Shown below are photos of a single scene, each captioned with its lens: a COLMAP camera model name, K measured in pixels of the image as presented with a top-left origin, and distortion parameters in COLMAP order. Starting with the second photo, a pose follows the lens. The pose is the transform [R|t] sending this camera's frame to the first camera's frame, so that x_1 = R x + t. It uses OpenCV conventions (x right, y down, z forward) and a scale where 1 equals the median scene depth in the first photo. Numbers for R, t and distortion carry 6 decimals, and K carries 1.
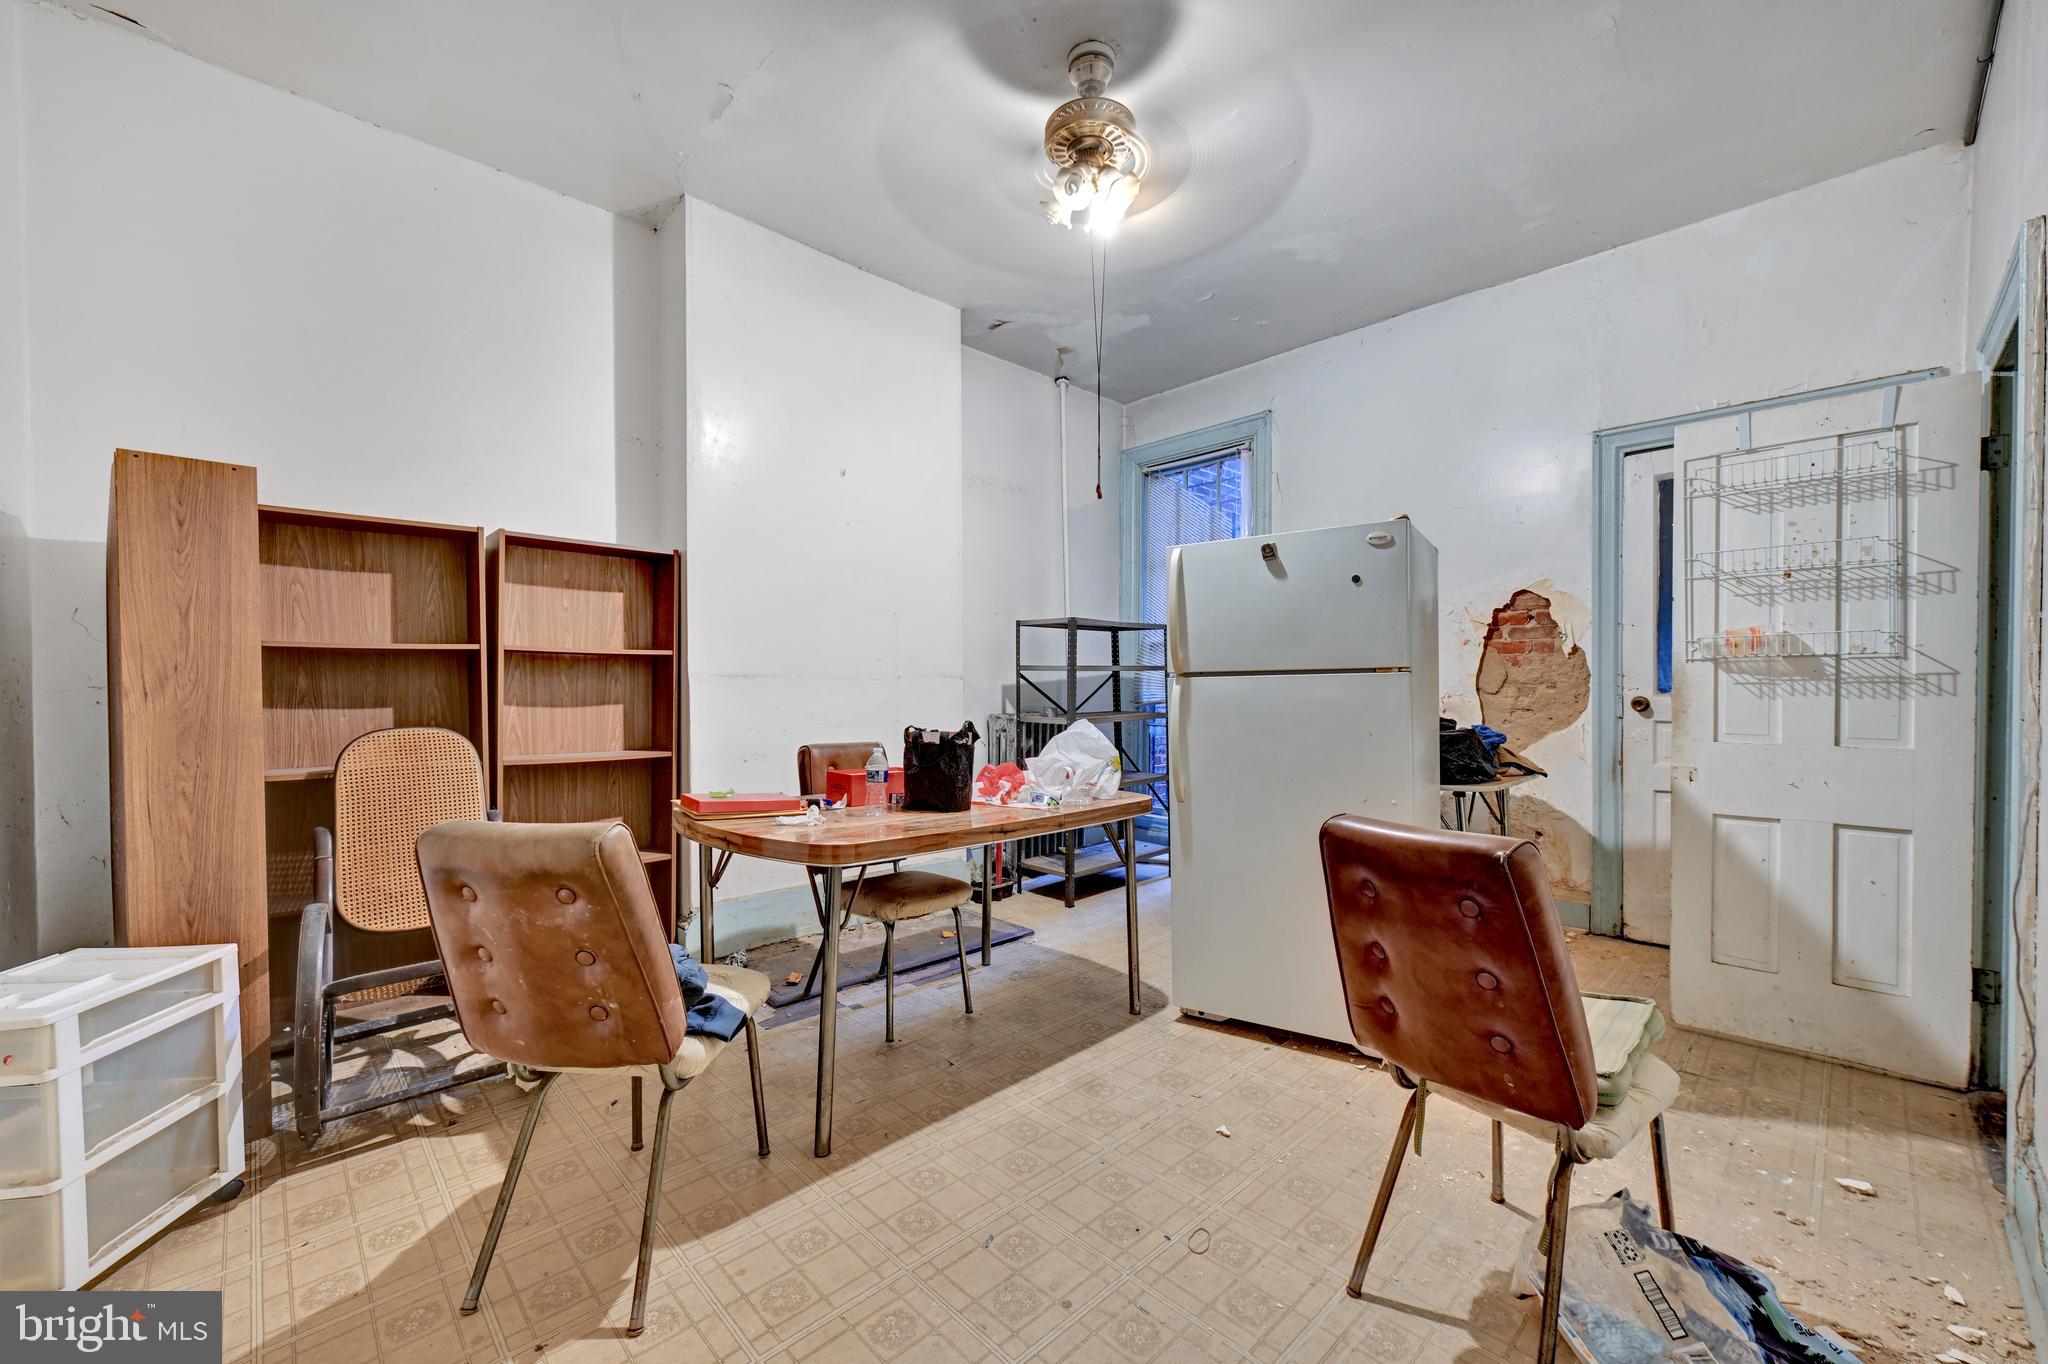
lens RADIAL K [[805.4, 0, 1022.2], [0, 805.4, 687.5], [0, 0, 1]] dist [0.001325, -0.000143]
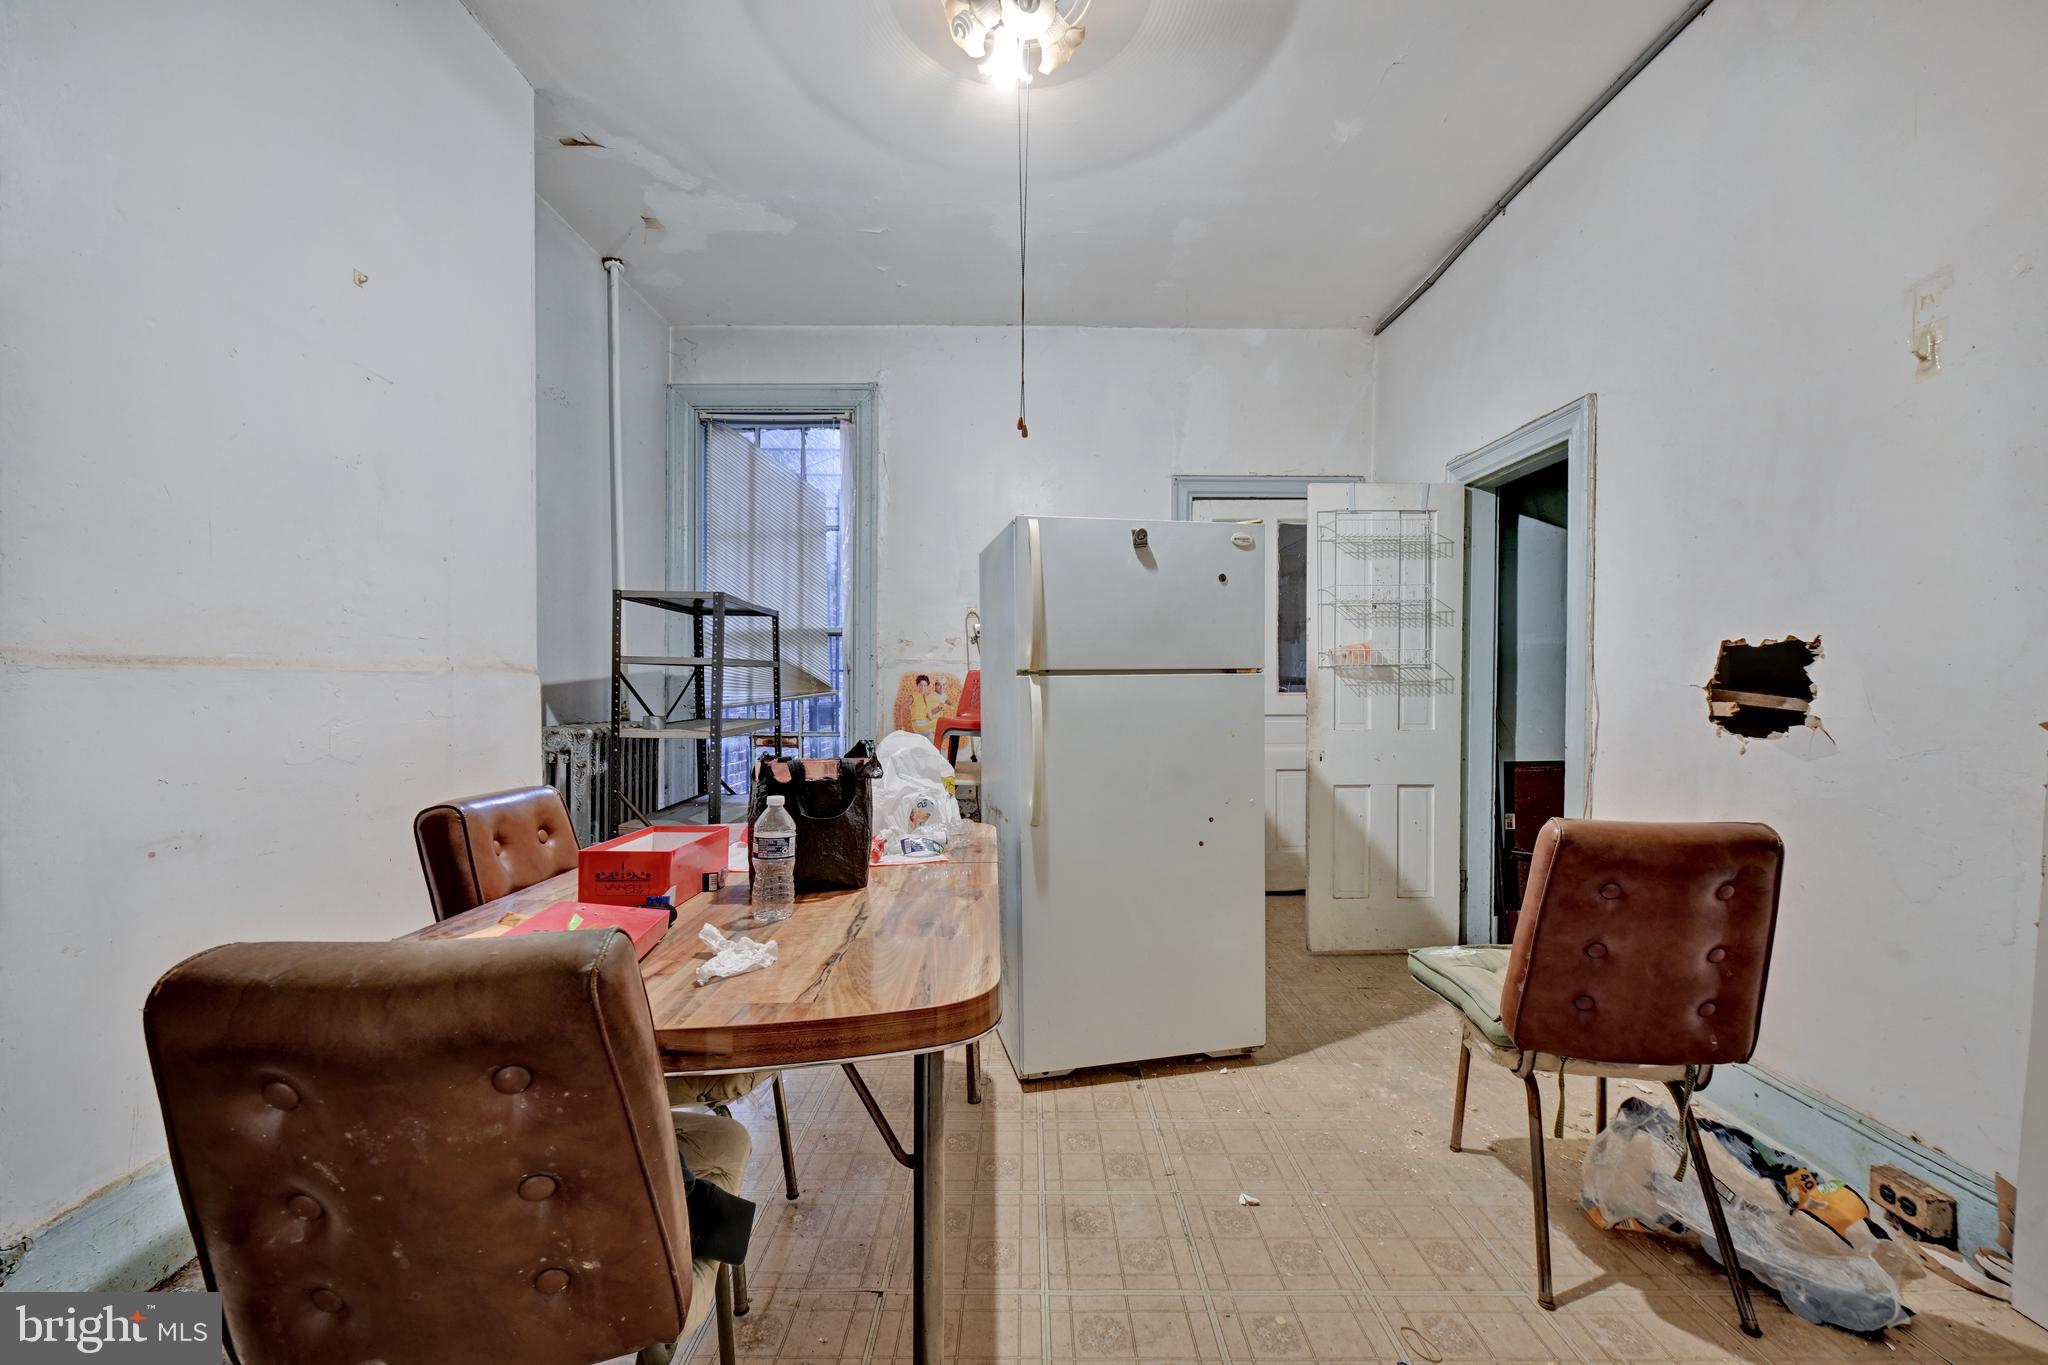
lens RADIAL K [[805.4, 0, 1024.6], [0, 805.4, 690.7], [0, 0, 1]] dist [0.001325, -0.000143]
pose [[0.690375, -0.001541, 0.723450, -0.436691], [-0.000092, 0.999998, 0.002218, 0.000766], [-0.723451, -0.001598, 0.690373, 0.465197]]
